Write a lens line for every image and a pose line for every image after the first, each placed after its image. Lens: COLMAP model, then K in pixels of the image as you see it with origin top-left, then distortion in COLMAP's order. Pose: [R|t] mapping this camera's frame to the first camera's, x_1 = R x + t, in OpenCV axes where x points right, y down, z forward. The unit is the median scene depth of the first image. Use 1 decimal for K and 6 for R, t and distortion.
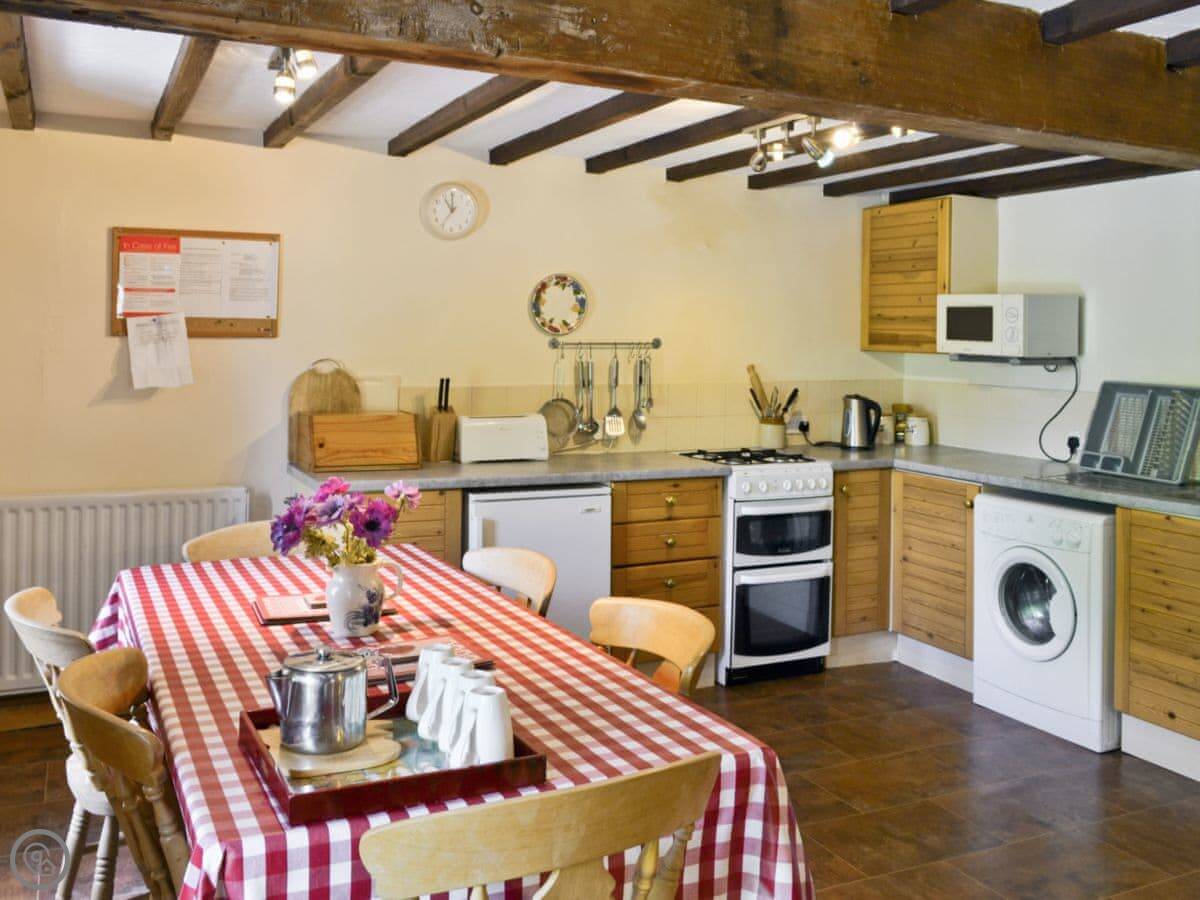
lens RADIAL K [[1158.3, 0, 601.0], [0, 1158.3, 425.8], [0, 0, 1]] dist [-0.002124, -0.015260]
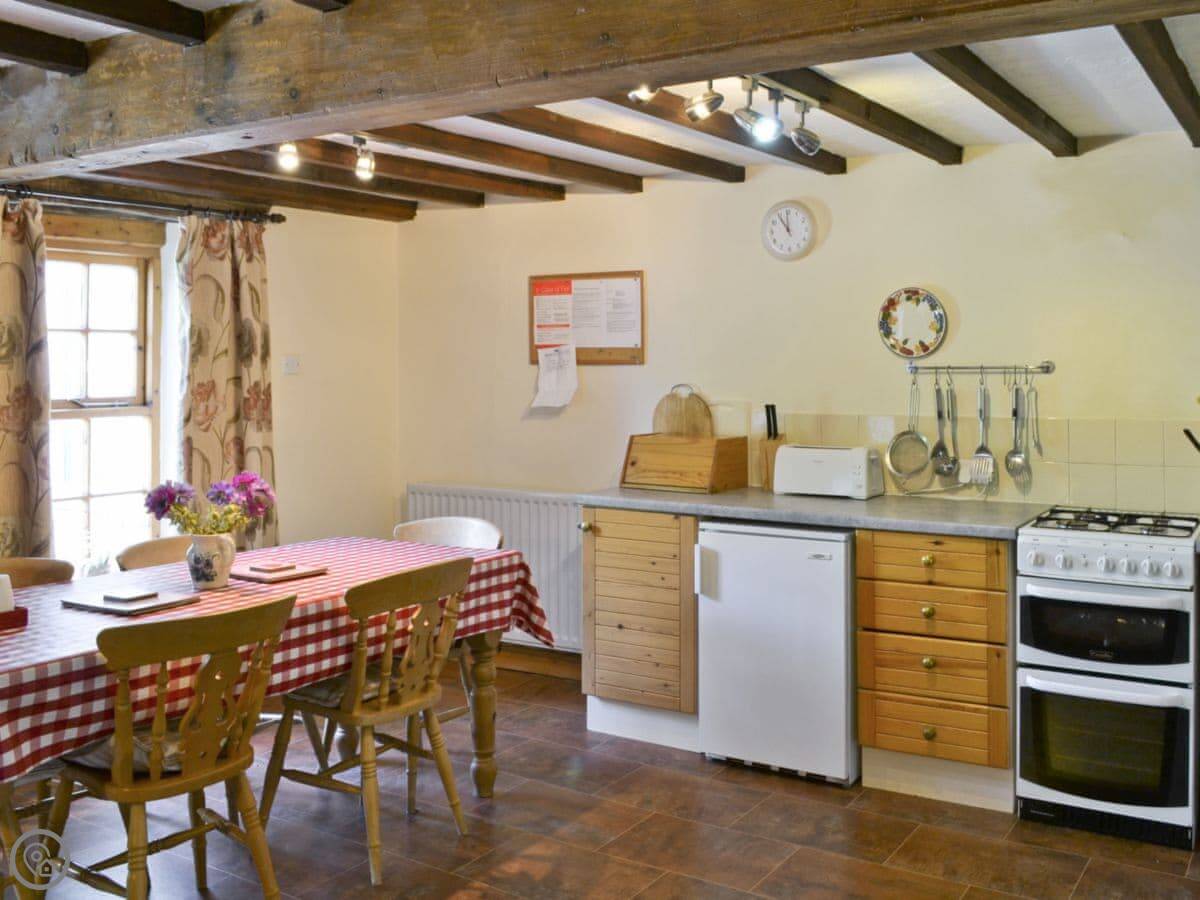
lens RADIAL K [[1200.0, 0, 600.0], [0, 1200.0, 450.0], [0, 0, 1]] dist [0.012035, 0.000127]
pose [[0.525536, 0.050902, -0.849247, 0.648867], [-0.057417, 0.998055, 0.024290, -0.019841], [0.848832, 0.035996, 0.527436, 0.357255]]
